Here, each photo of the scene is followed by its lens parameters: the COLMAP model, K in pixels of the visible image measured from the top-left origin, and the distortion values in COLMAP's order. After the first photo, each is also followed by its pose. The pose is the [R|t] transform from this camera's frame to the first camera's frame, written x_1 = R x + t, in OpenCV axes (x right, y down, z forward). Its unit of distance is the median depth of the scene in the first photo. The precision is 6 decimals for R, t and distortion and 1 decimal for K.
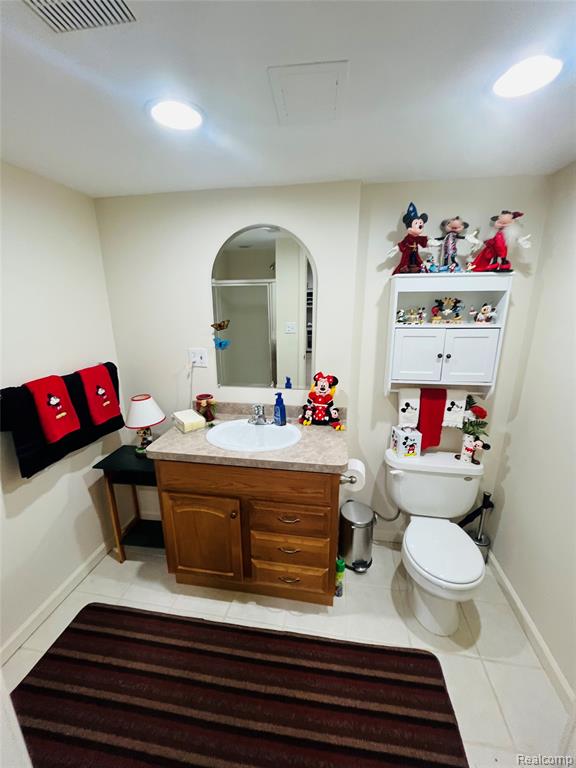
lens RADIAL K [[310.7, 0, 289.3], [0, 310.7, 382.0], [0, 0, 1]] dist [-0.002890, 0.000497]
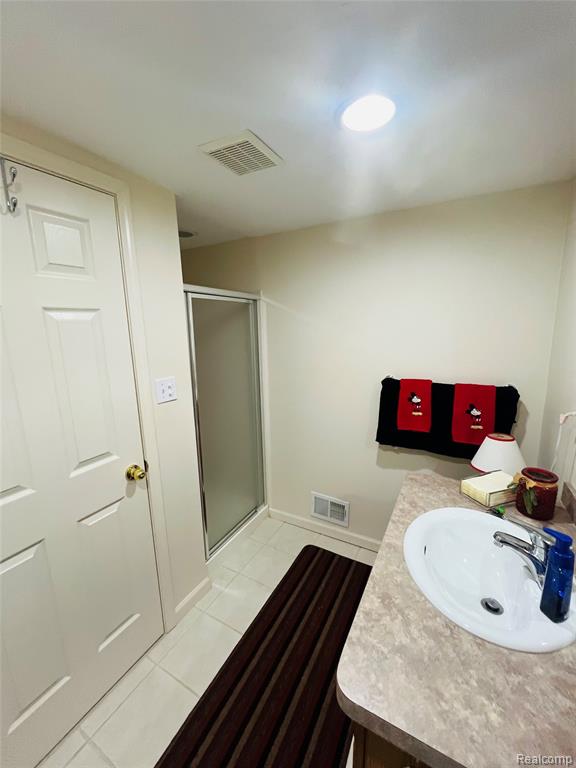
lens RADIAL K [[310.7, 0, 289.3], [0, 310.7, 382.0], [0, 0, 1]] dist [-0.002890, 0.000497]
pose [[-0.336179, 0.177046, -0.925007, 0.461468], [-0.220290, 0.940144, 0.260004, -0.193640], [0.915672, 0.291178, -0.277055, 0.826909]]
